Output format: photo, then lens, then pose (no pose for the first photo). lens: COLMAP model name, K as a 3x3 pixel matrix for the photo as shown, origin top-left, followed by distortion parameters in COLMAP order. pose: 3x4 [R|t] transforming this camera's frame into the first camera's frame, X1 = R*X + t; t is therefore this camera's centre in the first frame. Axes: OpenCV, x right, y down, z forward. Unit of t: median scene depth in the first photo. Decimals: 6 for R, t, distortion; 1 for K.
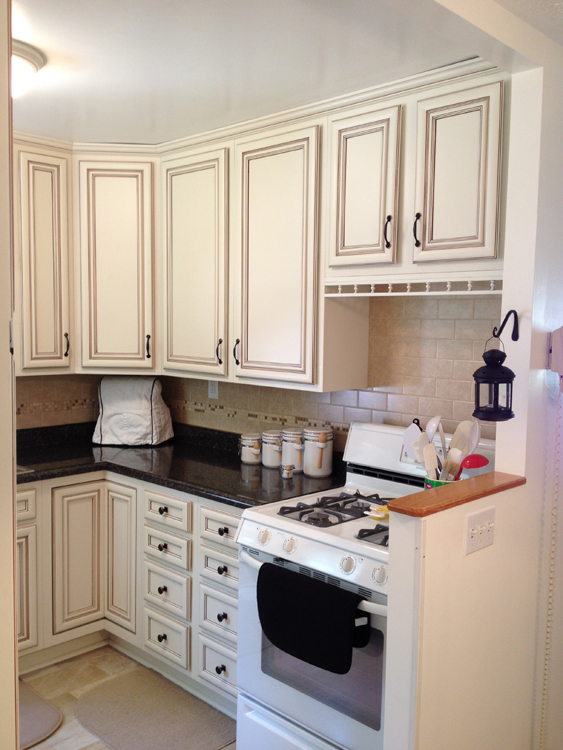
lens RADIAL K [[706.1, 0, 283.3], [0, 706.1, 375.2], [0, 0, 1]] dist [0.009335, 0.000000]
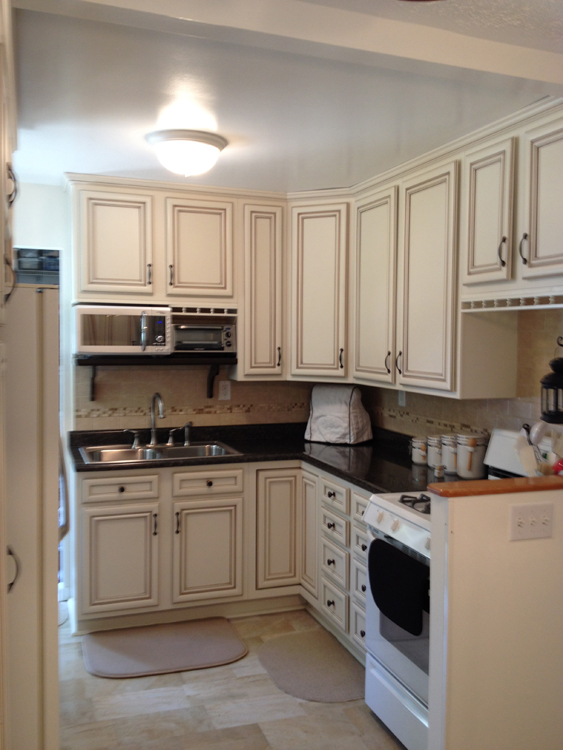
lens RADIAL K [[706.1, 0, 279.8], [0, 706.1, 375.1], [0, 0, 1]] dist [0.009335, 0.000000]
pose [[0.892045, 0.018223, -0.451580, 0.277781], [-0.032322, 0.999201, -0.023527, 0.020485], [0.450790, 0.035582, 0.891921, -0.104342]]
